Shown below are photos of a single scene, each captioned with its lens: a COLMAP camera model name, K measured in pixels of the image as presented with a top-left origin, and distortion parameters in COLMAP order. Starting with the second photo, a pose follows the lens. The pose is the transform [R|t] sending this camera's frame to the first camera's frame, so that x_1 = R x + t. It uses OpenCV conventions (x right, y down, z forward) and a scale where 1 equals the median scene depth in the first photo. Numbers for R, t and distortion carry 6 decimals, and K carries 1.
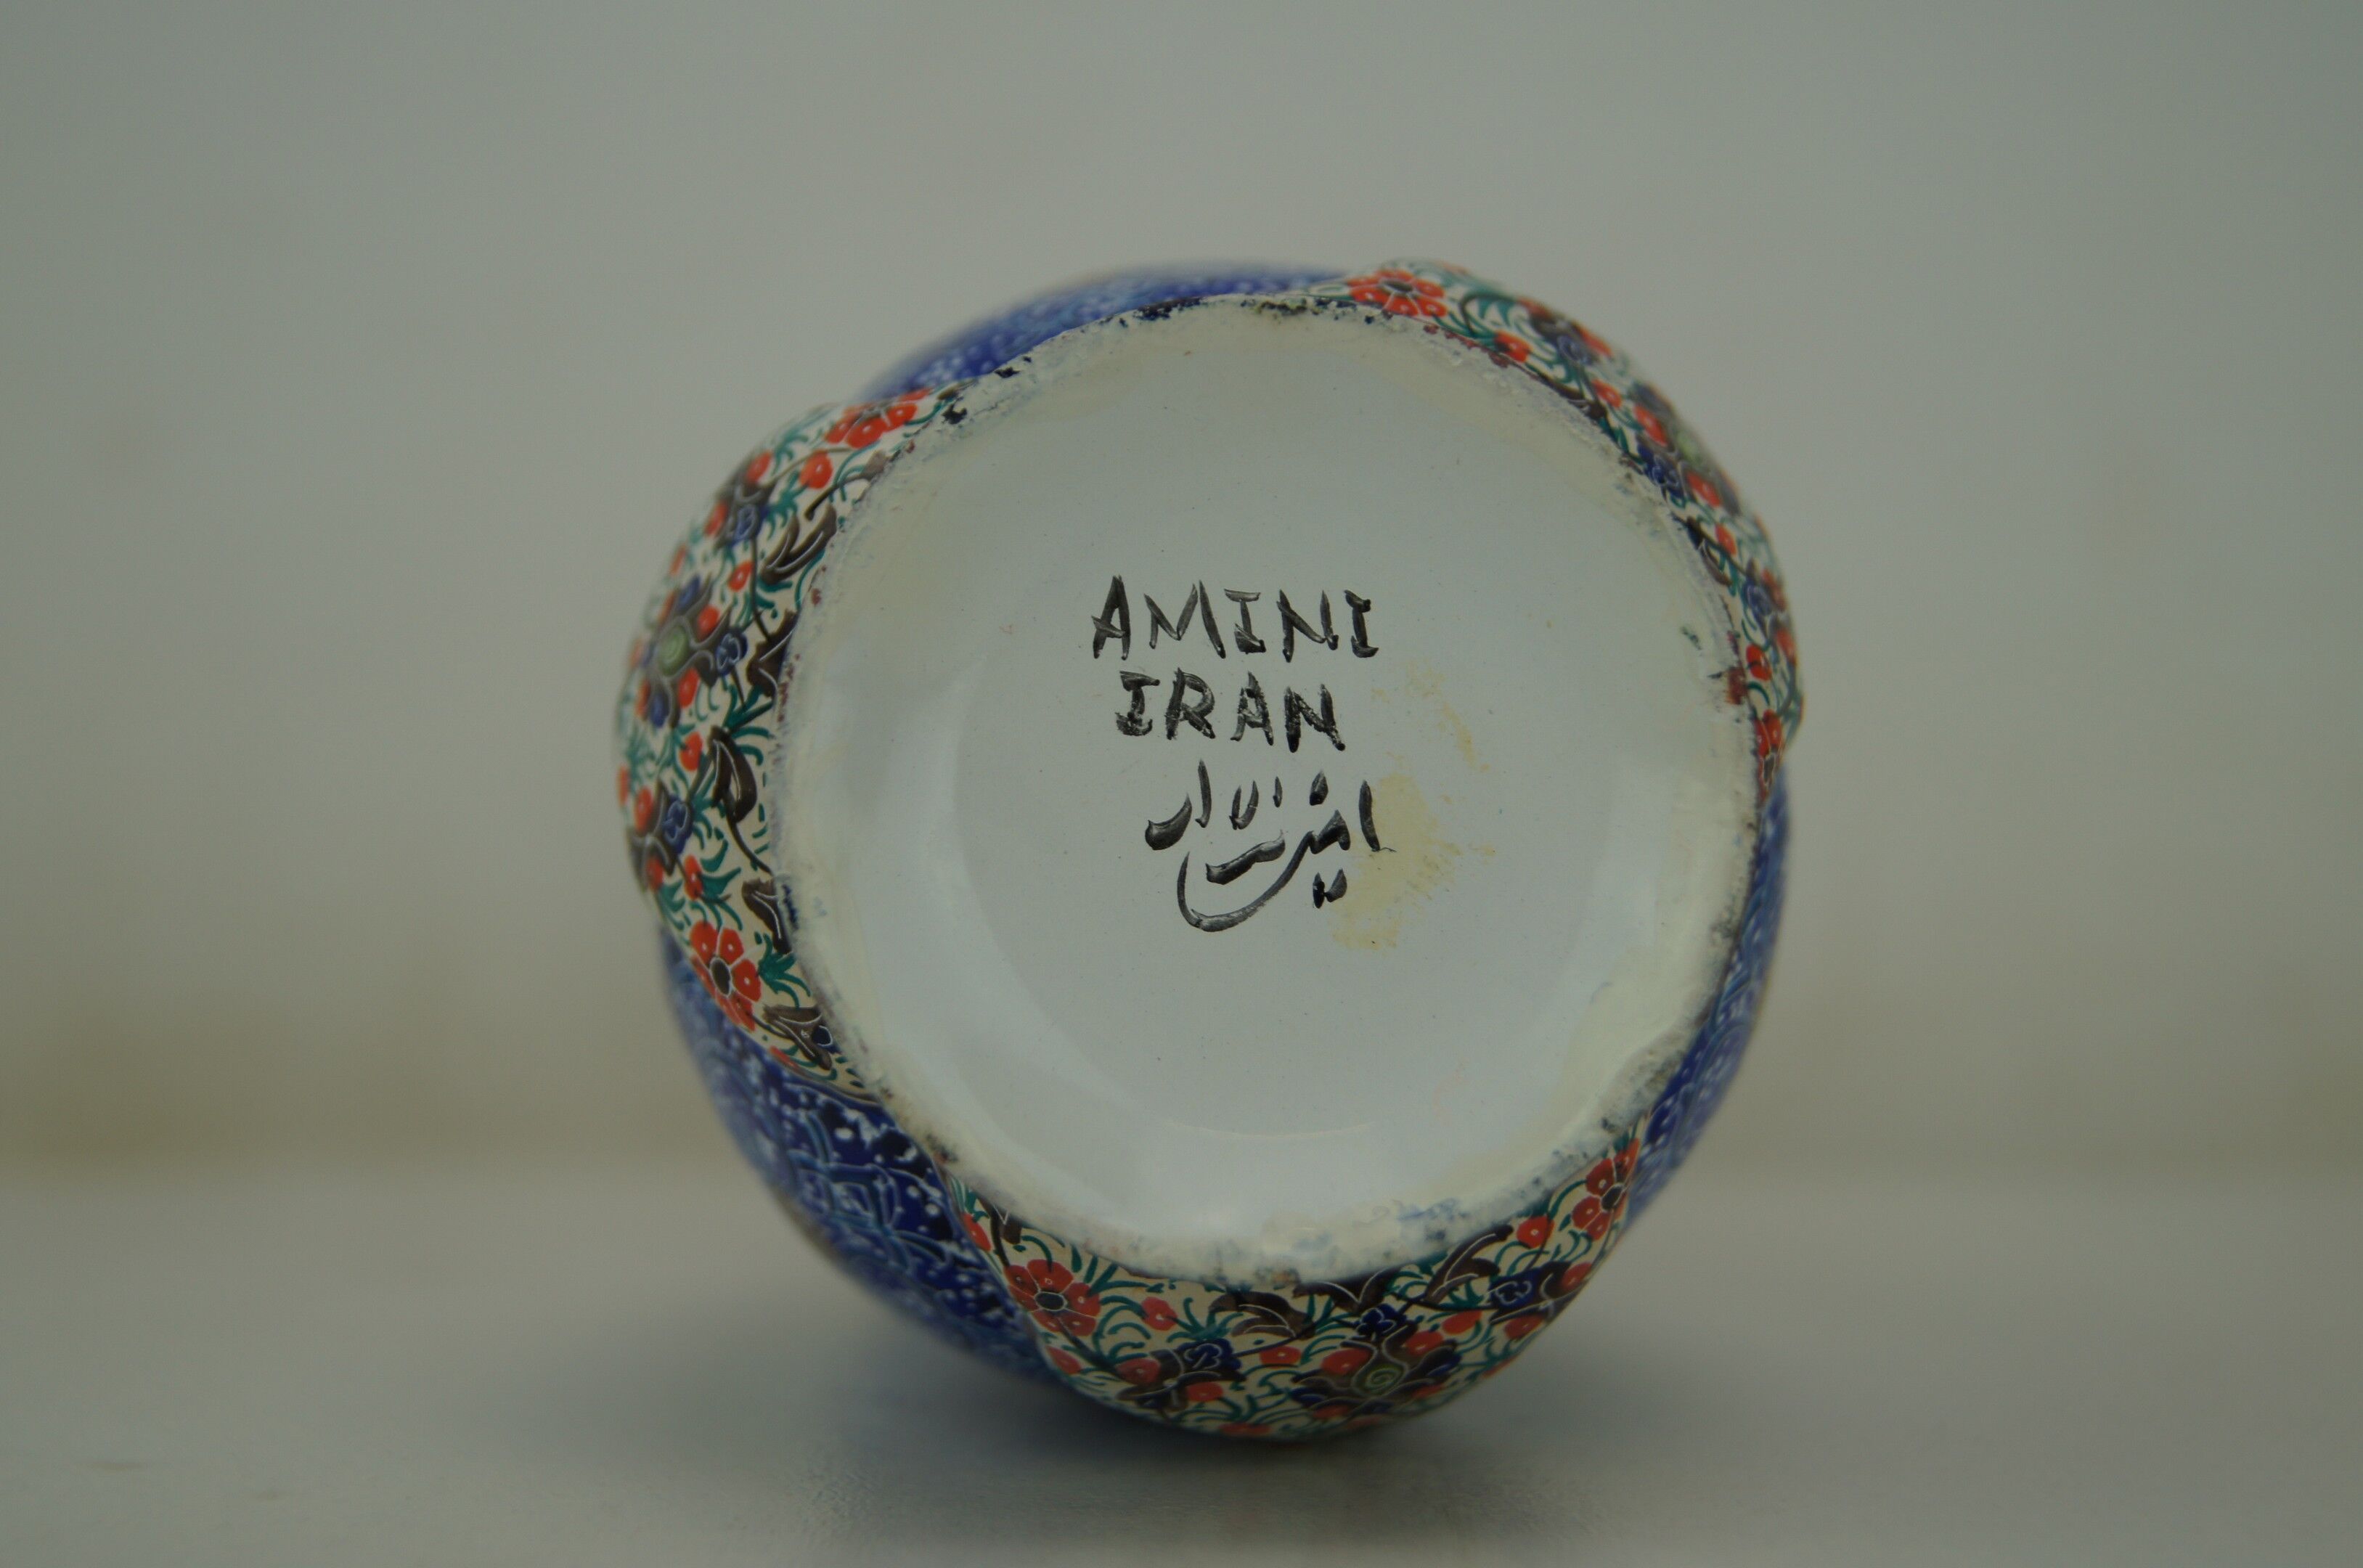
lens RADIAL K [[3502.7, 0, 1181.5], [0, 3502.7, 784.0], [0, 0, 1]] dist [-0.033838, -0.104347]
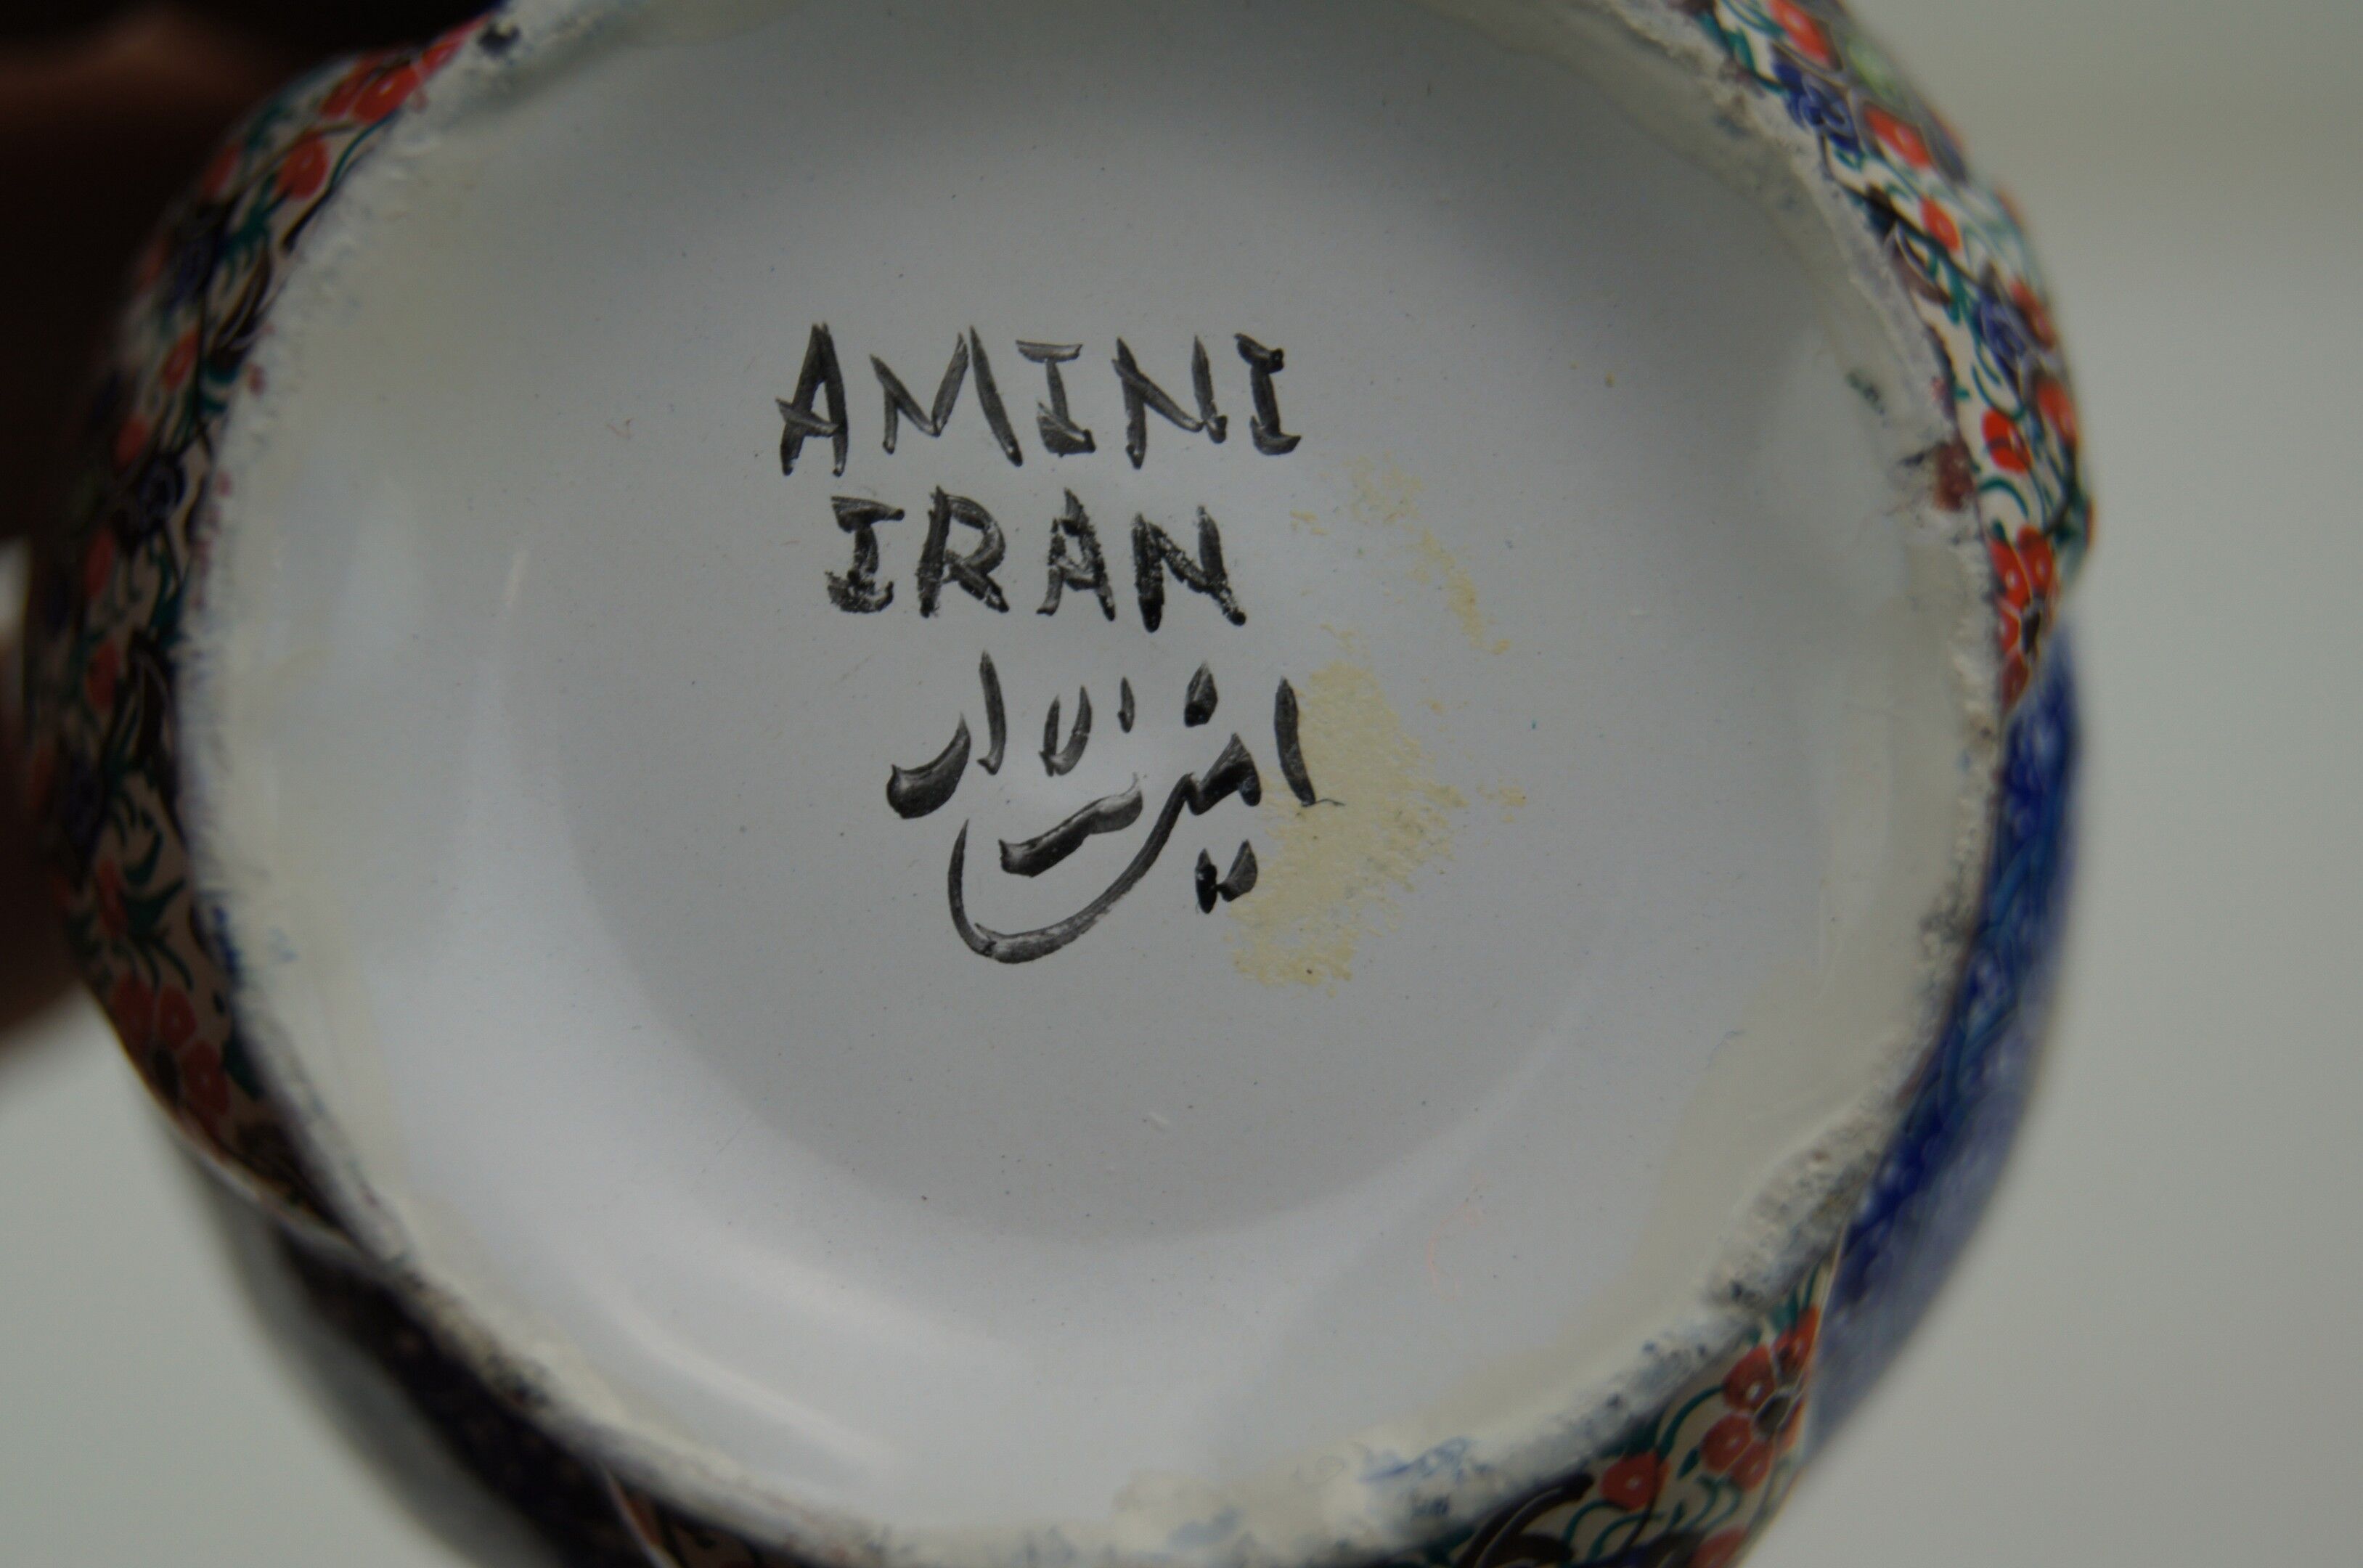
lens RADIAL K [[4903.2, 0, 1117.2], [0, 4903.2, 780.4], [0, 0, 1]] dist [-0.034383, -0.015837]
pose [[0.998488, -0.037755, -0.039956, 0.056216], [0.038105, 0.999241, 0.008027, 0.007893], [0.039623, -0.009538, 0.999169, 0.229948]]
